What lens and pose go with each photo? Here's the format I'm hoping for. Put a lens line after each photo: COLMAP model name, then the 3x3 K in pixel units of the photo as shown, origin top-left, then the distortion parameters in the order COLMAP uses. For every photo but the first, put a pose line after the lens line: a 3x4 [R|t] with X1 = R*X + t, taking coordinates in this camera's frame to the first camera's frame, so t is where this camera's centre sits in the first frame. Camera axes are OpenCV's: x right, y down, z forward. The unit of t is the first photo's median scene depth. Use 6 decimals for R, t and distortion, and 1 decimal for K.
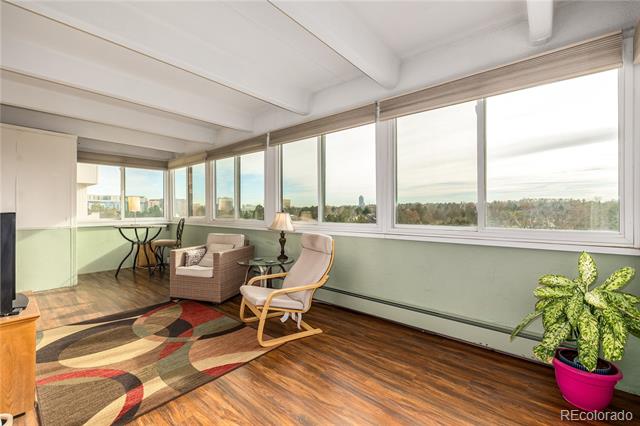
lens RADIAL K [[270.7, 0, 318.8], [0, 270.7, 209.9], [0, 0, 1]] dist [-0.000484, 0.000350]
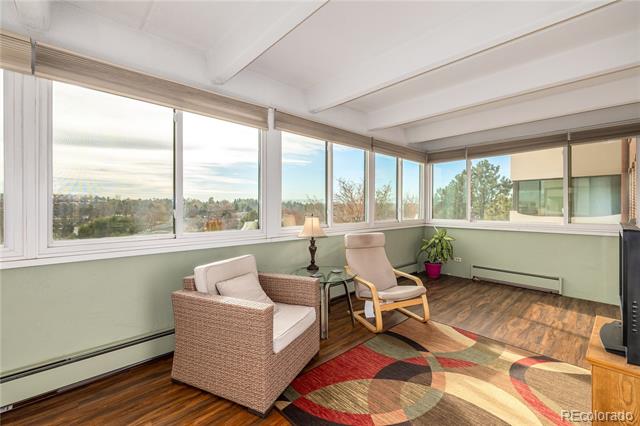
lens RADIAL K [[270.7, 0, 318.8], [0, 270.7, 209.9], [0, 0, 1]] dist [-0.000484, 0.000350]
pose [[0.135570, -0.009423, 0.990723, -1.416959], [-0.003119, 0.999946, 0.009938, -0.031564], [-0.990763, -0.004438, 0.135533, 1.231598]]
